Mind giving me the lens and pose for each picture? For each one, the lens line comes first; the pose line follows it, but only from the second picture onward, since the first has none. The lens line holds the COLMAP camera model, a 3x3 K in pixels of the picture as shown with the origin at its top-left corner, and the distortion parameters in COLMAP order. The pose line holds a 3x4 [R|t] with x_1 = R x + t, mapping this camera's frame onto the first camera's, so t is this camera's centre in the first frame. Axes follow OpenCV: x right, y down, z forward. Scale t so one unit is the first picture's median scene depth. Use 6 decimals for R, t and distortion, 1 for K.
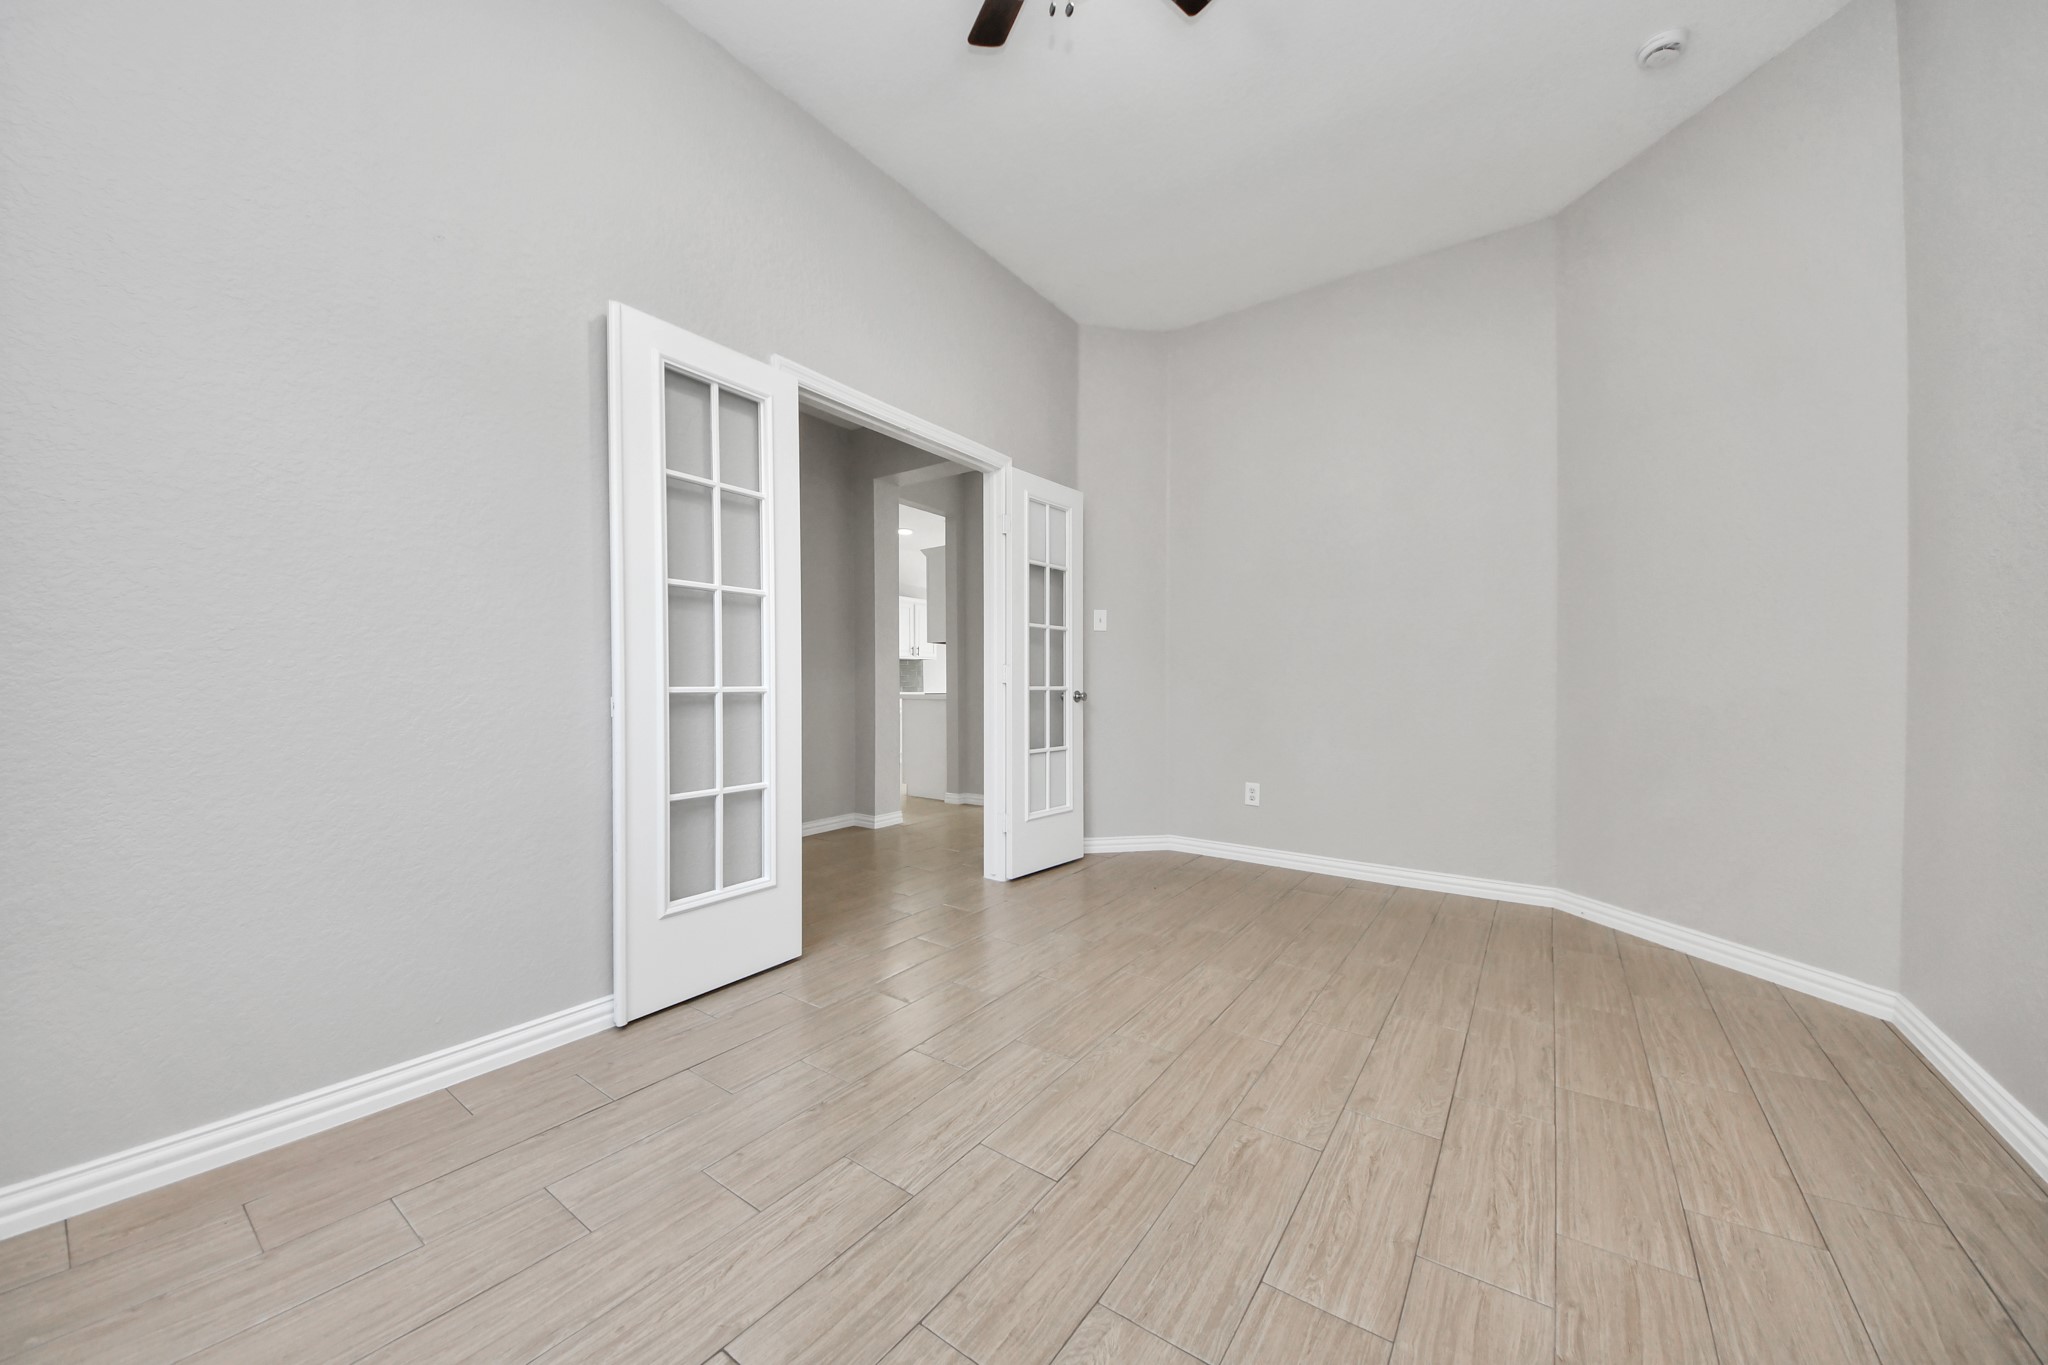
lens RADIAL K [[738.3, 0, 1035.3], [0, 738.3, 689.3], [0, 0, 1]] dist [0.001399, -0.004669]
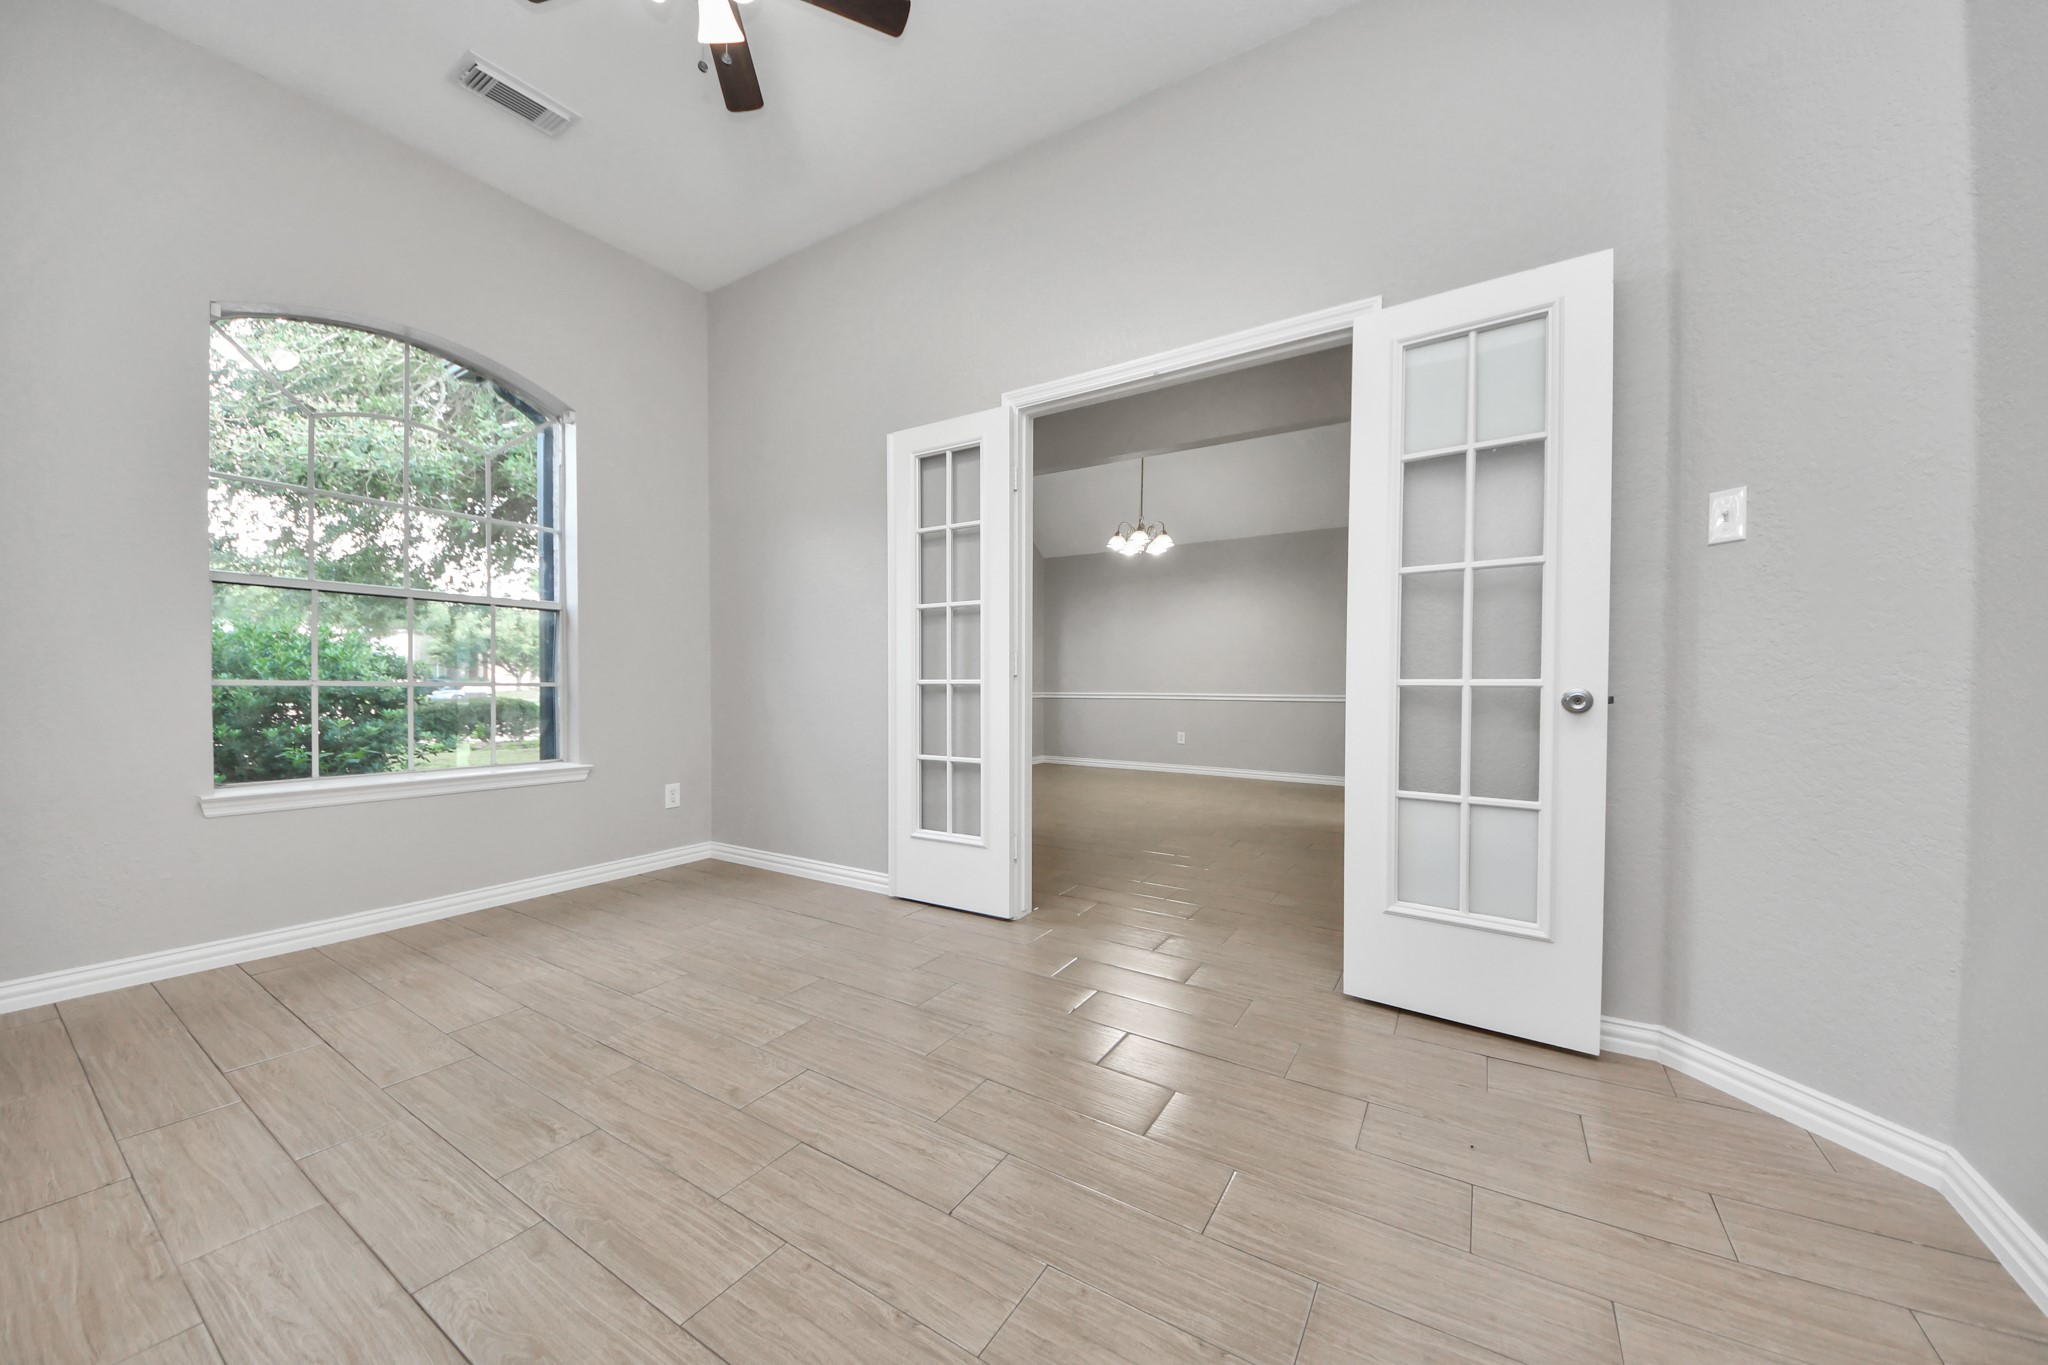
lens RADIAL K [[738.3, 0, 1031.3], [0, 738.3, 681.7], [0, 0, 1]] dist [0.001399, -0.004669]
pose [[0.042671, 0.014905, -0.998978, 0.944466], [0.002479, 0.999884, 0.015024, -0.021223], [0.999086, -0.003118, 0.042630, 1.148502]]
